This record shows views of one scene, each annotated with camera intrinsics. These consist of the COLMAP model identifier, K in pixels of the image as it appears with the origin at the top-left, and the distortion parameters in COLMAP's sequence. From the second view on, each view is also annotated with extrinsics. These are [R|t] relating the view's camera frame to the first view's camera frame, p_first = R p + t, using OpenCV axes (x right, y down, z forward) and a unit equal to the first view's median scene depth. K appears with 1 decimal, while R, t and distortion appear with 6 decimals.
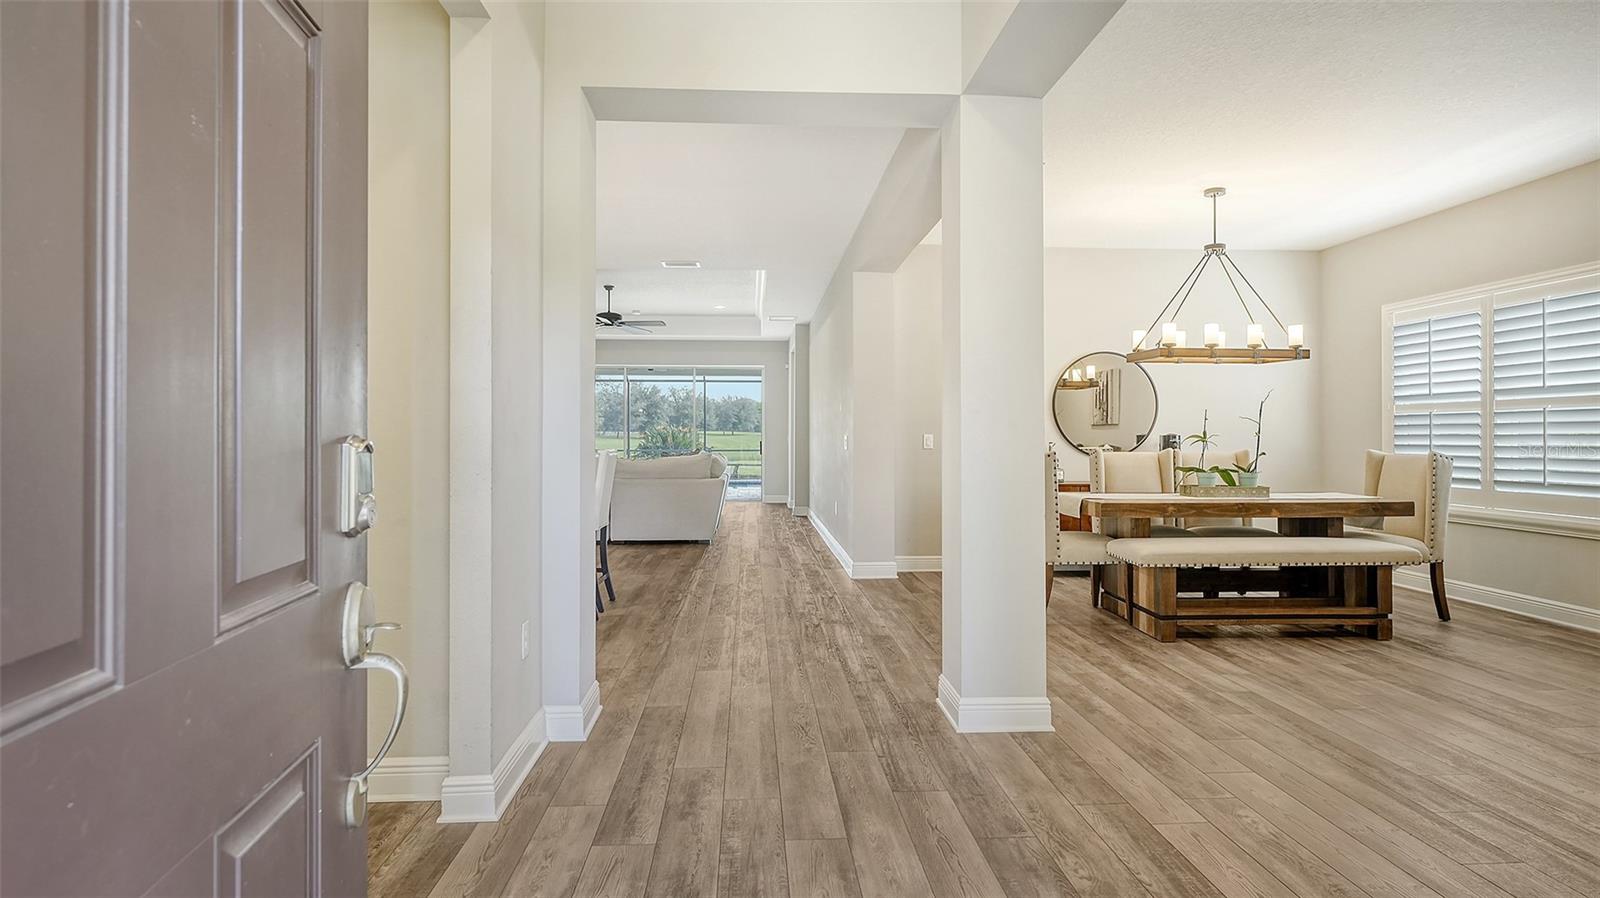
lens RADIAL K [[833.2, 0, 795.3], [0, 833.2, 437.7], [0, 0, 1]] dist [0.000205, 0.000443]
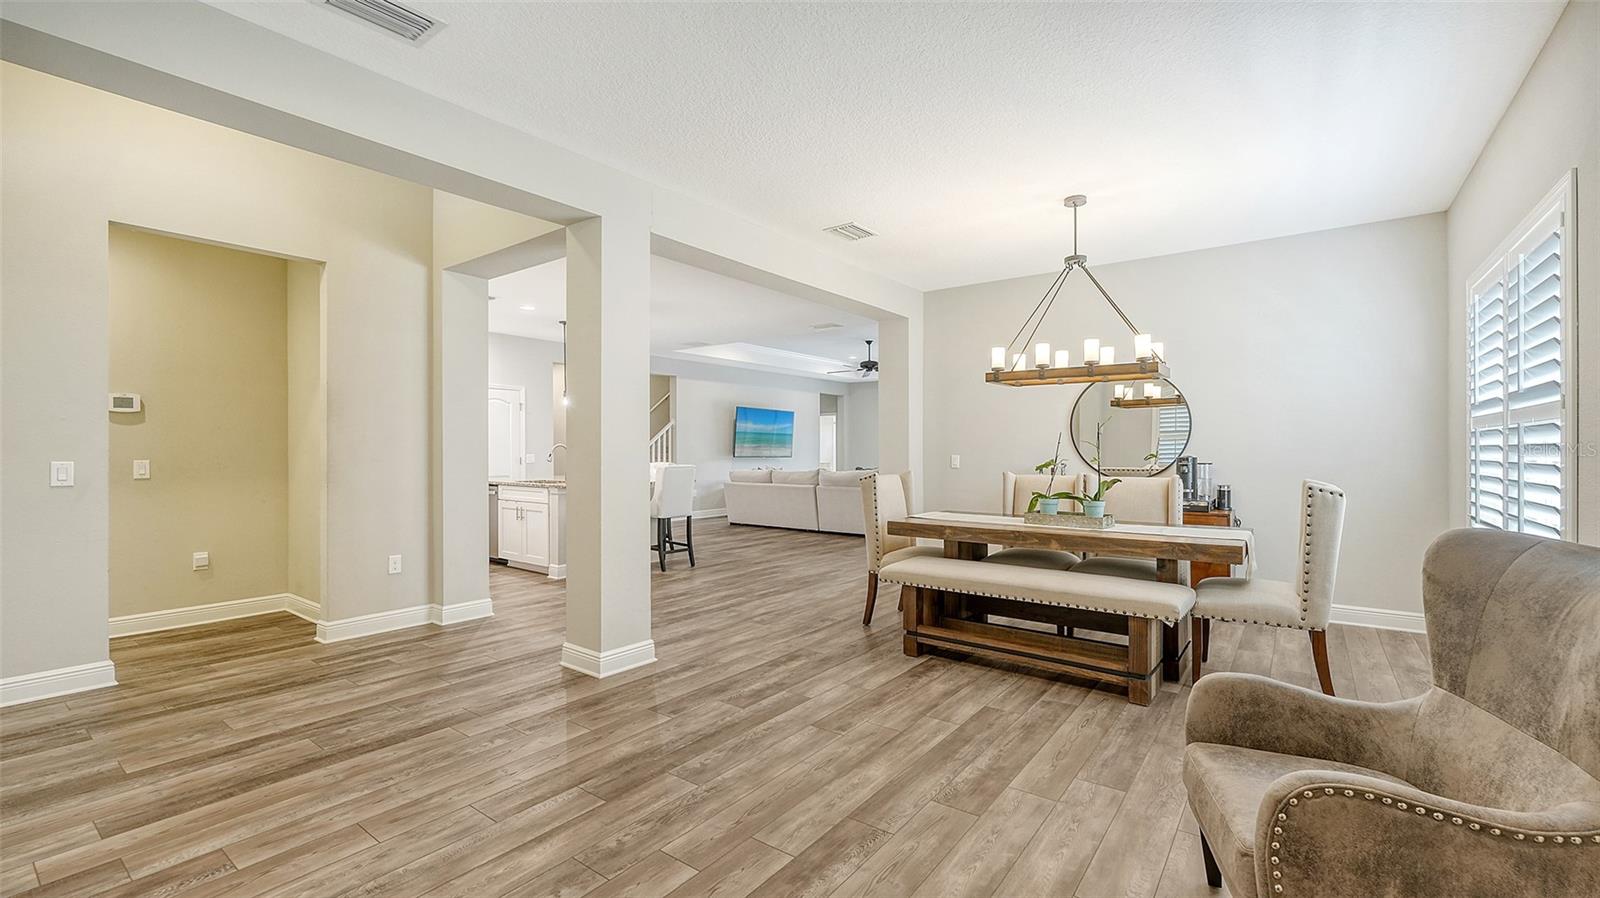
lens RADIAL K [[666.1, 0, 798.2], [0, 666.1, 456.3], [0, 0, 1]] dist [0.000500, -0.000035]
pose [[0.756110, 0.002600, -0.654440, 0.881780], [0.005393, 0.999933, 0.010204, -0.018462], [0.654423, -0.011245, 0.756045, 0.263335]]
